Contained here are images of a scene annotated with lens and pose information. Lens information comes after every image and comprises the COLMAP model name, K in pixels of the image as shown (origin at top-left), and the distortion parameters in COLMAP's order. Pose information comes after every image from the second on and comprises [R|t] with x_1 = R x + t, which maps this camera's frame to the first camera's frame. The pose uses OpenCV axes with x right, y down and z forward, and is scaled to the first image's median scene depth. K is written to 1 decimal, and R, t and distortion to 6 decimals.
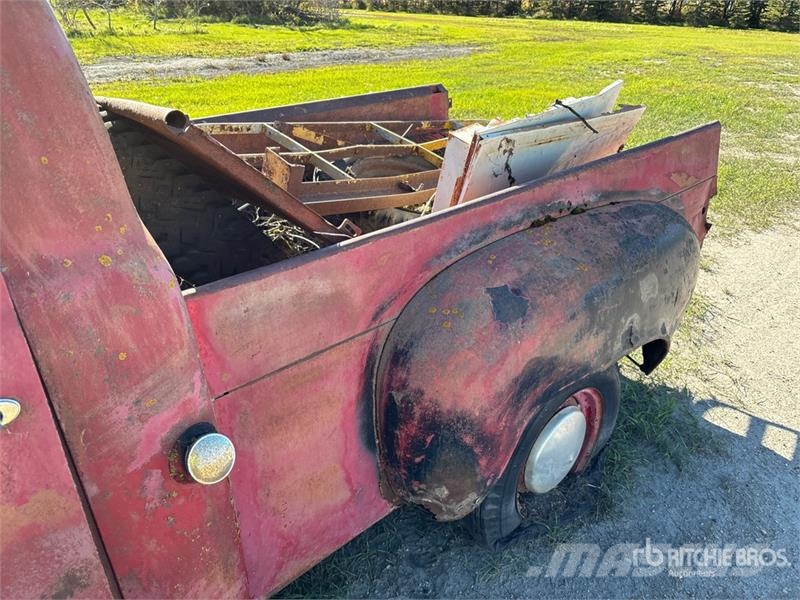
lens RADIAL K [[603.5, 0, 396.0], [0, 603.5, 296.2], [0, 0, 1]] dist [0.071643, -0.093526]
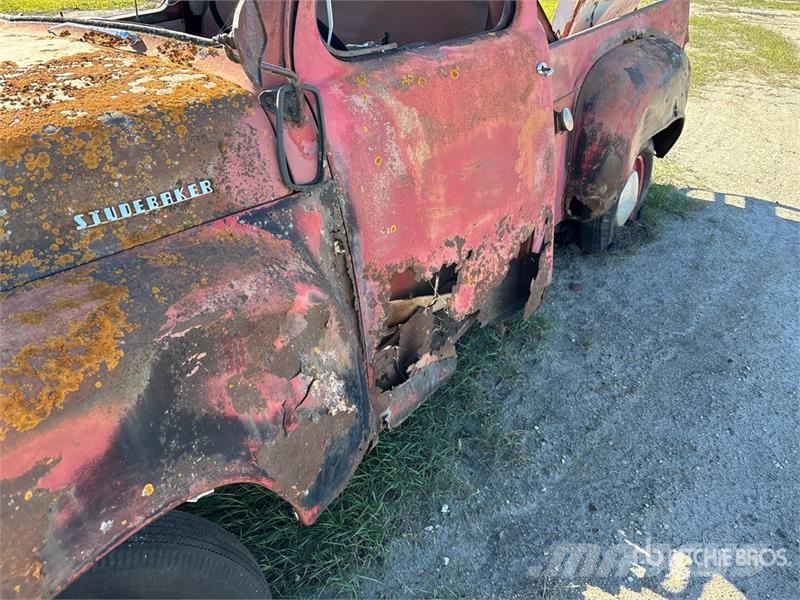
lens RADIAL K [[603.5, 0, 396.0], [0, 603.5, 296.2], [0, 0, 1]] dist [0.071643, -0.093526]
pose [[0.978962, -0.128093, 0.158822, -0.726838], [0.114851, 0.989301, 0.089962, 0.340632], [-0.168647, -0.069829, 0.983200, -0.596843]]
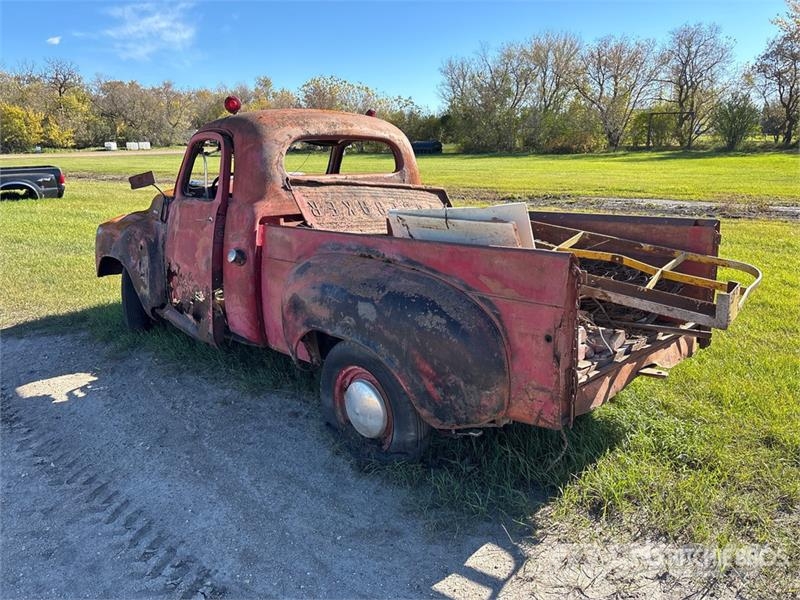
lens RADIAL K [[603.5, 0, 396.0], [0, 603.5, 296.2], [0, 0, 1]] dist [0.071643, -0.093526]
pose [[0.012853, 0.203185, -0.979056, 2.029990], [-0.425644, 0.887107, 0.178515, -0.374709], [0.904799, 0.414435, 0.097886, 0.931399]]
